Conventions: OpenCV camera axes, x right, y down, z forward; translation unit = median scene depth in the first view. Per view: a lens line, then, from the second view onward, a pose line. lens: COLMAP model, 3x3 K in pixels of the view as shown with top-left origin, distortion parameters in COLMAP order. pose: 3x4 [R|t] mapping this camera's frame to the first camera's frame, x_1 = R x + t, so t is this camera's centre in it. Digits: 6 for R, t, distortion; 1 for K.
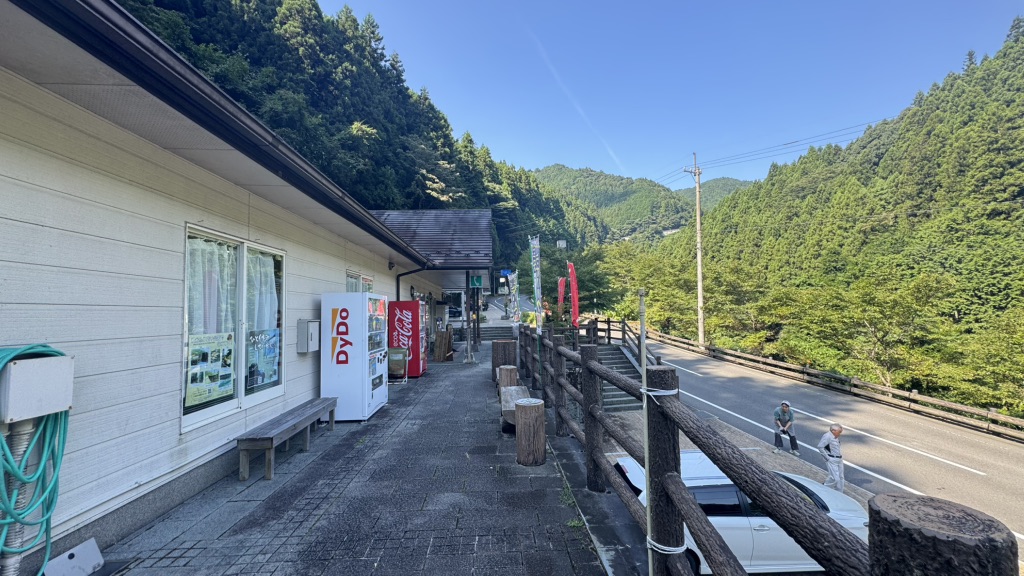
lens RADIAL K [[427.7, 0, 512.0], [0, 427.7, 288.0], [0, 0, 1]] dist [0.030979, -0.000161]
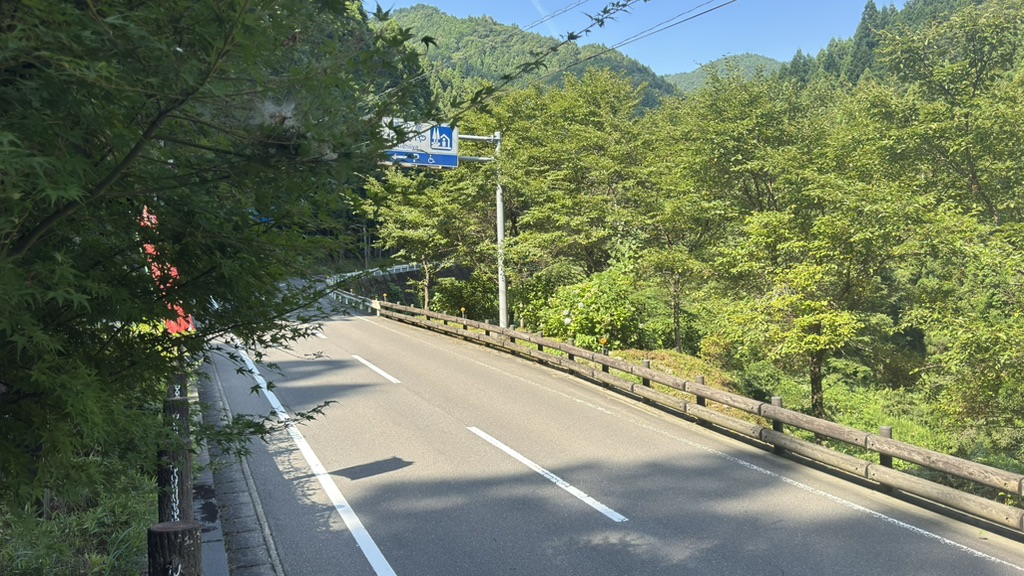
lens RADIAL K [[857.3, 0, 512.0], [0, 857.3, 288.0], [0, 0, 1]] dist [0.114442, 0.000724]
pose [[0.979445, -0.001256, 0.201708, 0.040555], [-0.002320, 0.999844, 0.017491, 0.011835], [-0.201699, -0.017600, 0.979289, 0.202139]]
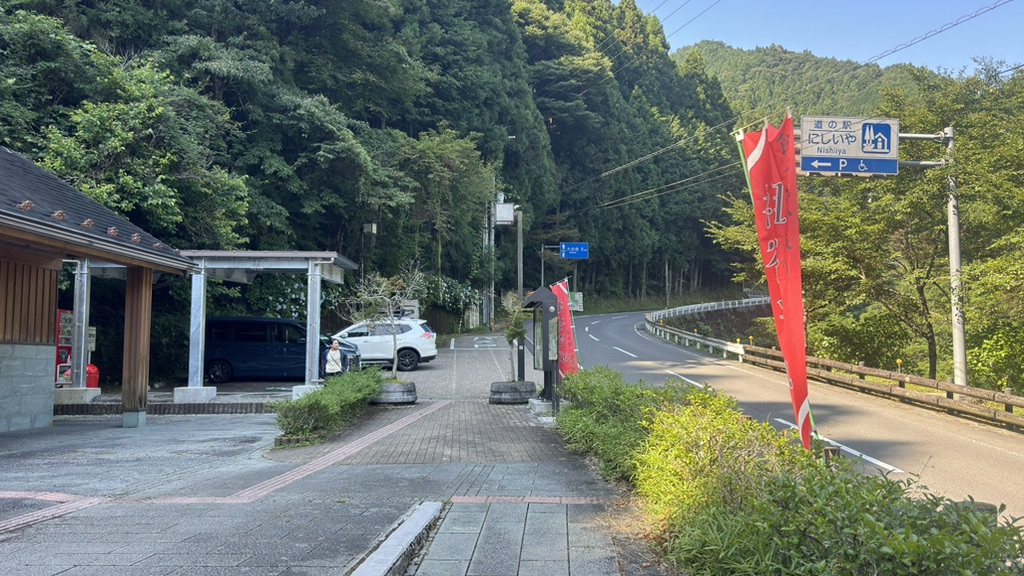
lens RADIAL K [[839.7, 0, 511.4], [0, 839.7, 302.8], [0, 0, 1]] dist [0.209075, -0.411300]
pose [[0.993609, 0.010951, -0.112344, 0.012072], [-0.011845, 0.999903, -0.007297, 0.011997], [0.112253, 0.008581, 0.993643, 0.250854]]
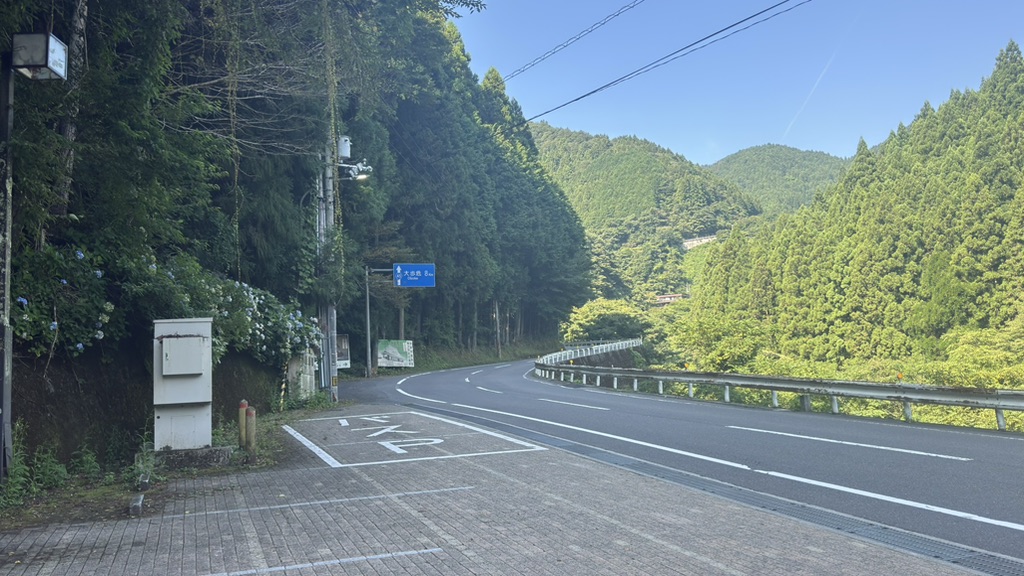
lens RADIAL K [[820.4, 0, 507.2], [0, 820.4, 299.7], [0, 0, 1]] dist [0.138689, -0.207250]
pose [[0.981495, -0.014782, 0.190917, -0.046502], [0.031673, 0.995815, -0.085727, 0.017051], [-0.188850, 0.090187, 0.977856, 0.470400]]
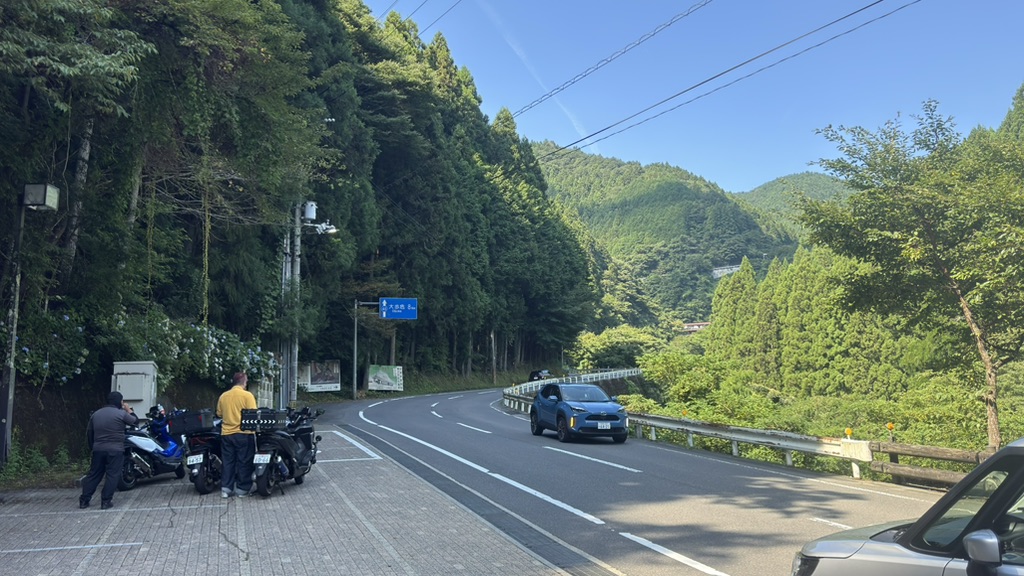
lens RADIAL K [[827.7, 0, 496.6], [0, 827.7, 284.1], [0, 0, 1]] dist [0.143239, -0.221987]
pose [[0.990995, 0.013532, 0.133210, -0.020422], [0.004166, 0.991283, -0.131686, 0.015765], [-0.133831, 0.131055, 0.982300, 0.415685]]
